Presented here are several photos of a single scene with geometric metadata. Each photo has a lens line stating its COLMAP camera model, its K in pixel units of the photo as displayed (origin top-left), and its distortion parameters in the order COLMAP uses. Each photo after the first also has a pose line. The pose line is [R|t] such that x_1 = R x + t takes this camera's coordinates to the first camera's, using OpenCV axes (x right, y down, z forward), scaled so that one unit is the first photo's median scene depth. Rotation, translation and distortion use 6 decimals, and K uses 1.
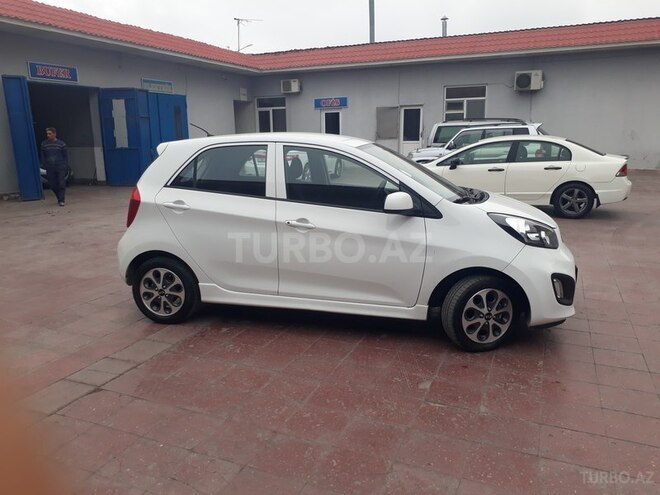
lens RADIAL K [[535.5, 0, 319.2], [0, 535.5, 248.8], [0, 0, 1]] dist [0.054565, -0.108674]
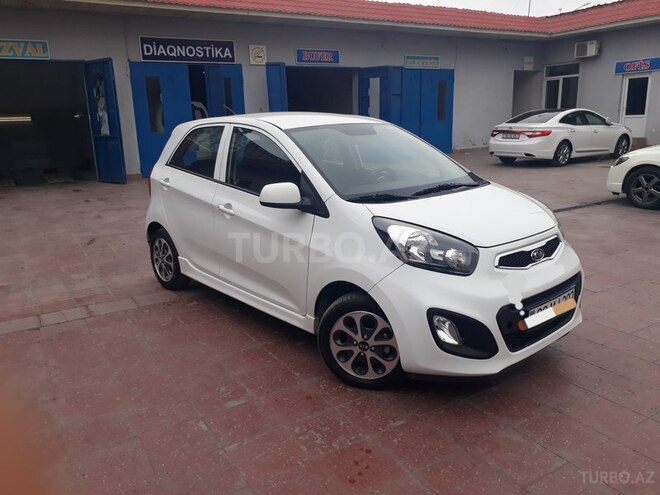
lens RADIAL K [[535.9, 0, 317.0], [0, 535.9, 247.3], [0, 0, 1]] dist [0.011514, 0.000882]
pose [[0.815472, 0.126474, -0.564809, 0.497890], [-0.101703, 0.991962, 0.075286, -0.051612], [0.569791, -0.003951, 0.821780, 0.227583]]
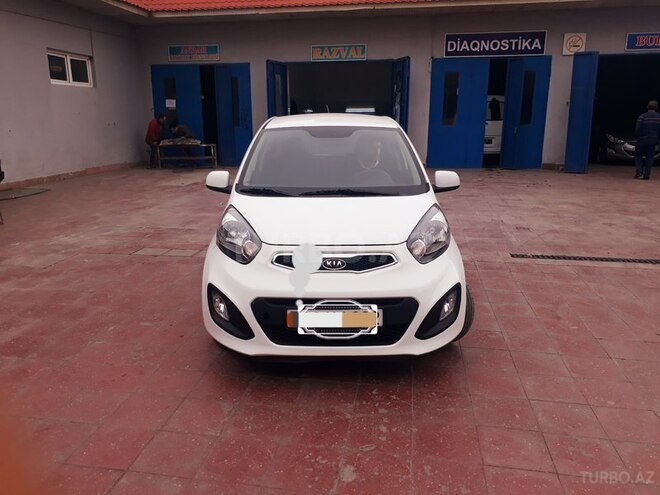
lens RADIAL K [[535.9, 0, 317.0], [0, 535.9, 247.3], [0, 0, 1]] dist [0.011514, 0.000882]
pose [[0.230181, 0.247167, -0.941236, 0.901978], [-0.201133, 0.958407, 0.202489, -0.155369], [0.952136, 0.142704, 0.270320, 0.652943]]
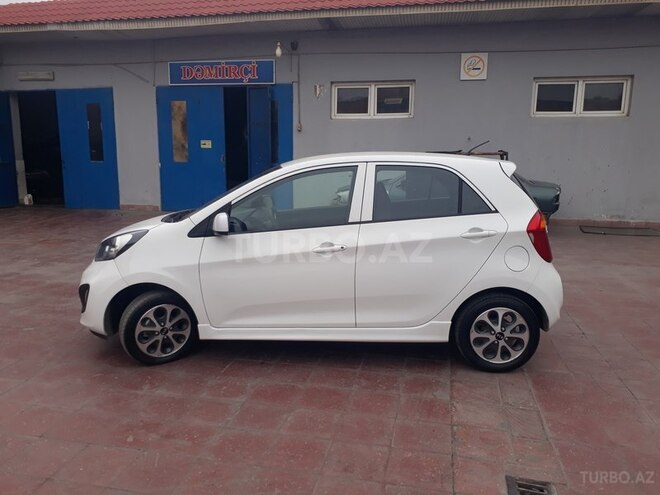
lens RADIAL K [[539.9, 0, 303.7], [0, 539.9, 247.6], [0, 0, 1]] dist [0.000726, -0.001512]
pose [[-0.985968, 0.047719, -0.159968, 0.197126], [-0.018581, 0.920946, 0.389248, -0.371092], [0.165896, 0.386758, -0.907137, 1.688648]]
